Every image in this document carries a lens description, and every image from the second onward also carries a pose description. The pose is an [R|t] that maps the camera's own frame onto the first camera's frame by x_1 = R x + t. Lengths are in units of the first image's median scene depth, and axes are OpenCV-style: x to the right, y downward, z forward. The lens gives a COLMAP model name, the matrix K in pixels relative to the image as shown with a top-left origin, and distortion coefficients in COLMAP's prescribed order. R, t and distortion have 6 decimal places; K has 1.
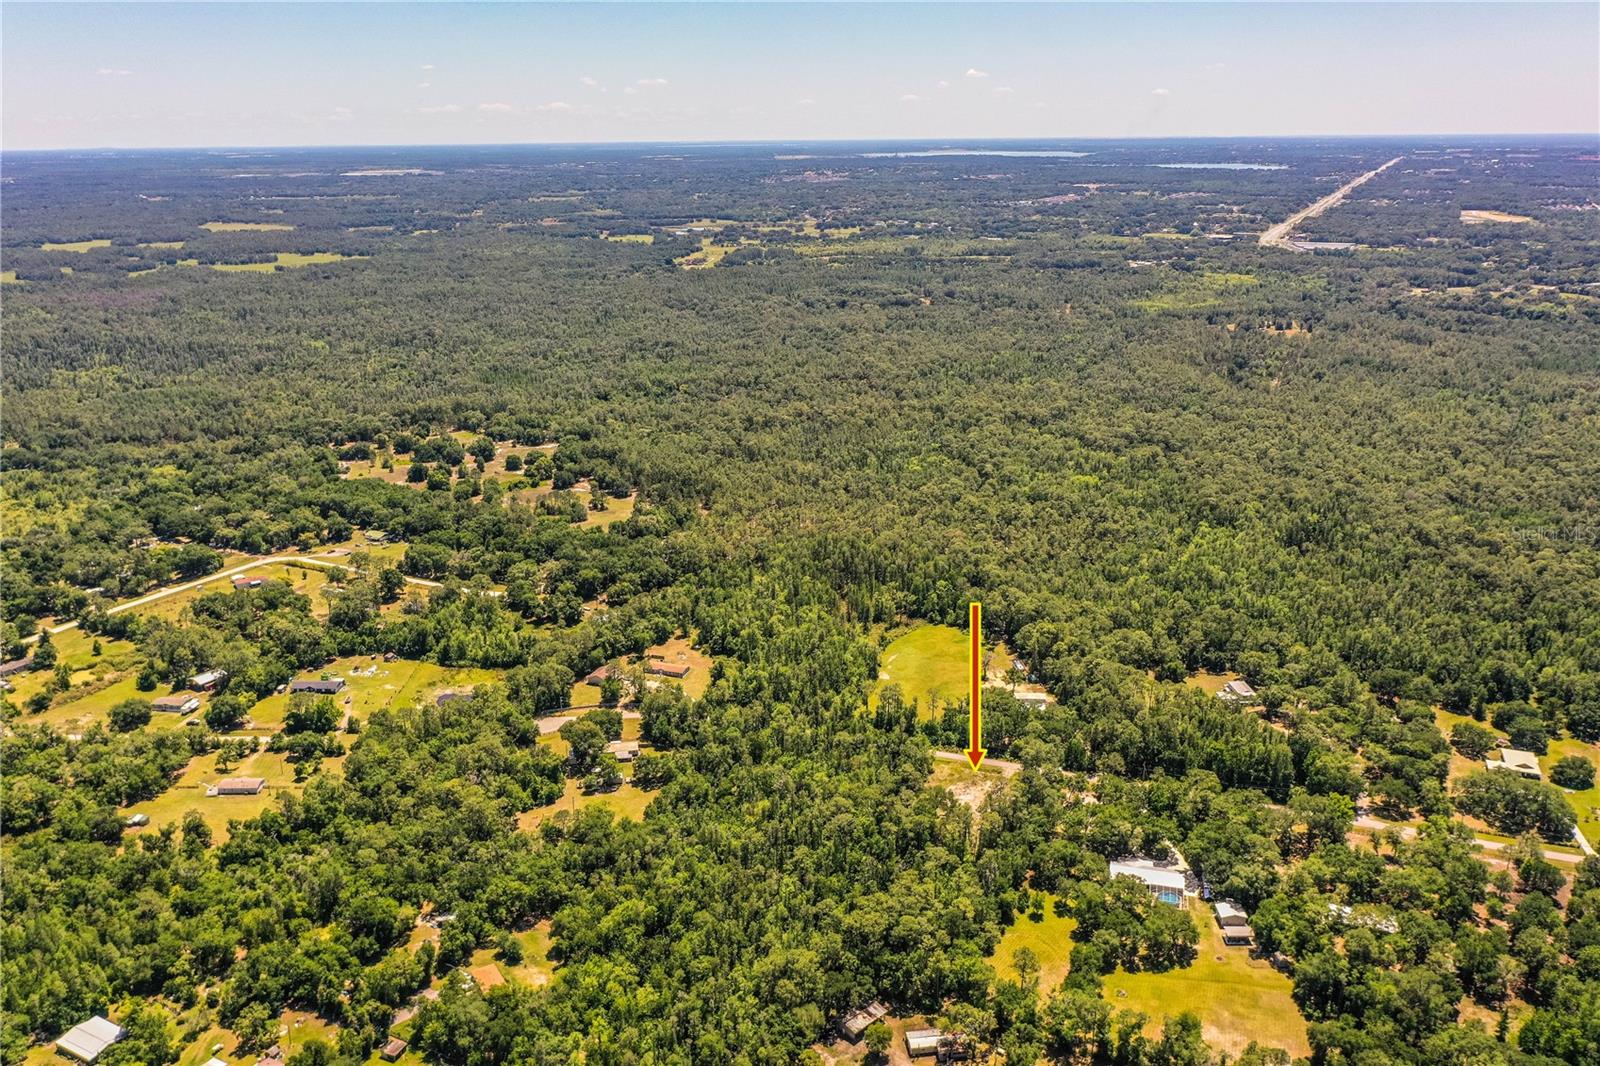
lens RADIAL K [[1267.5, 0, 813.8], [0, 1267.5, 547.7], [0, 0, 1]] dist [-0.000454, 0.002398]
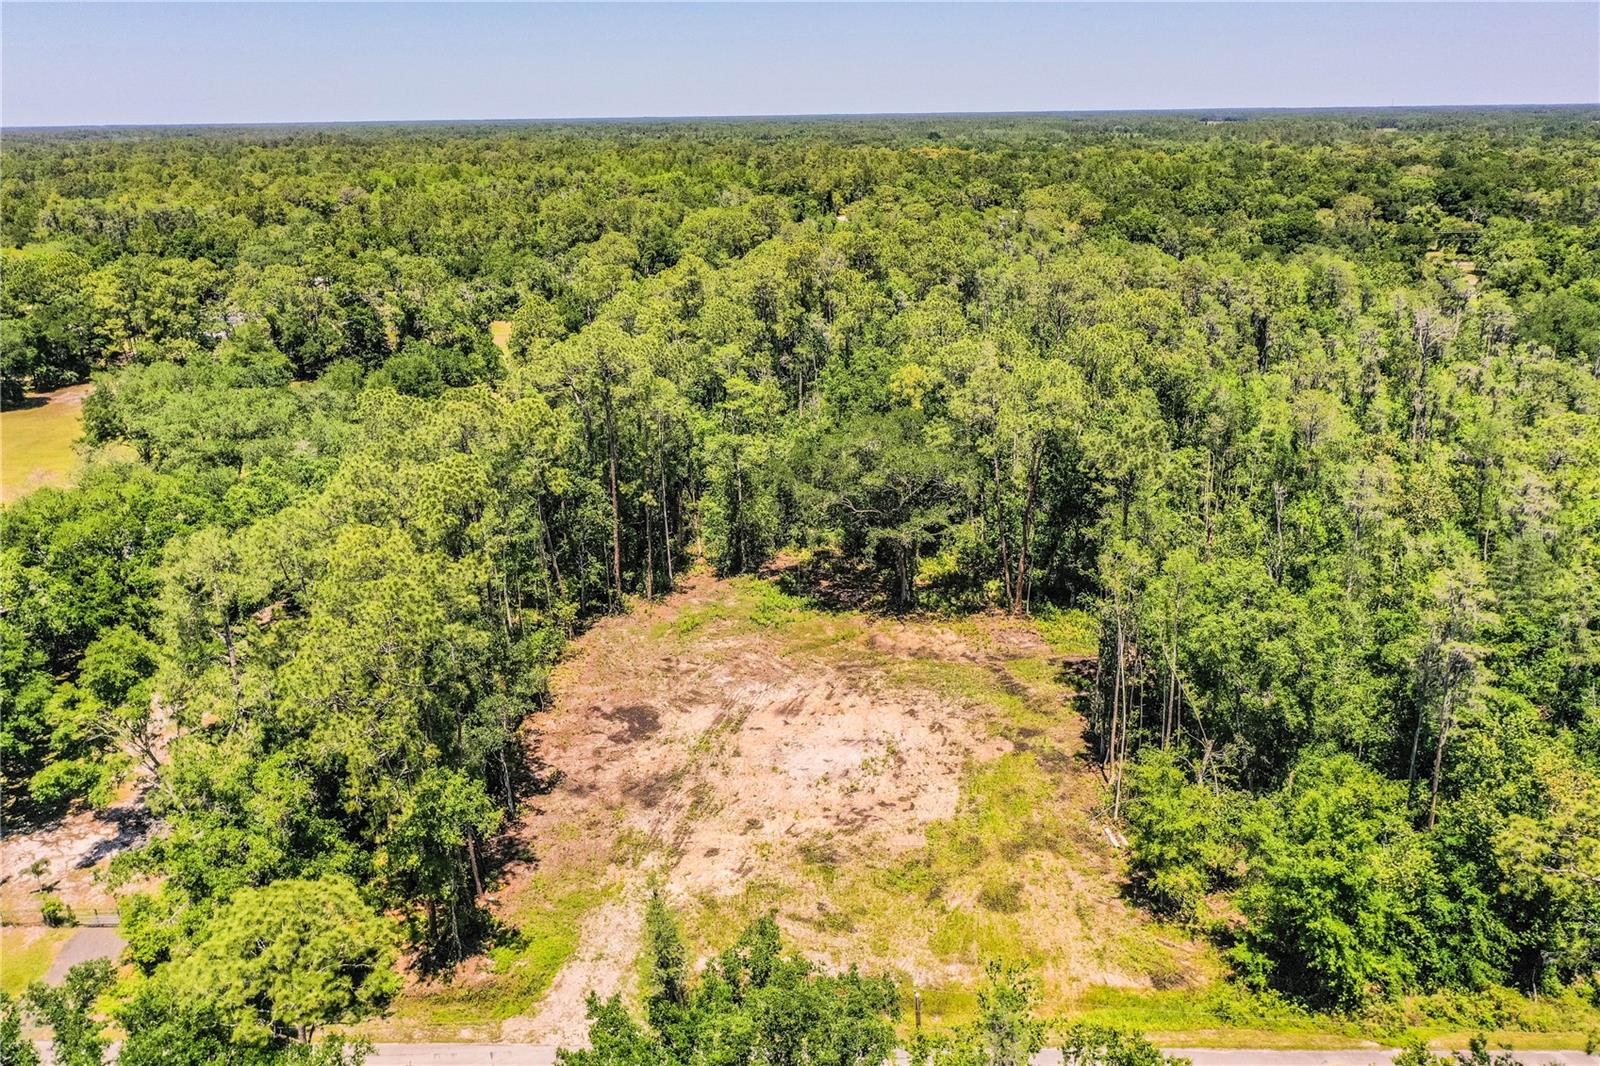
lens RADIAL K [[1267.5, 0, 798.4], [0, 1267.5, 529.3], [0, 0, 1]] dist [-0.000454, 0.002398]
pose [[-0.949792, 0.108501, -0.293466, 0.141959], [-0.087784, 0.807863, 0.582796, 0.057707], [0.300314, 0.579297, -0.757778, 0.920483]]
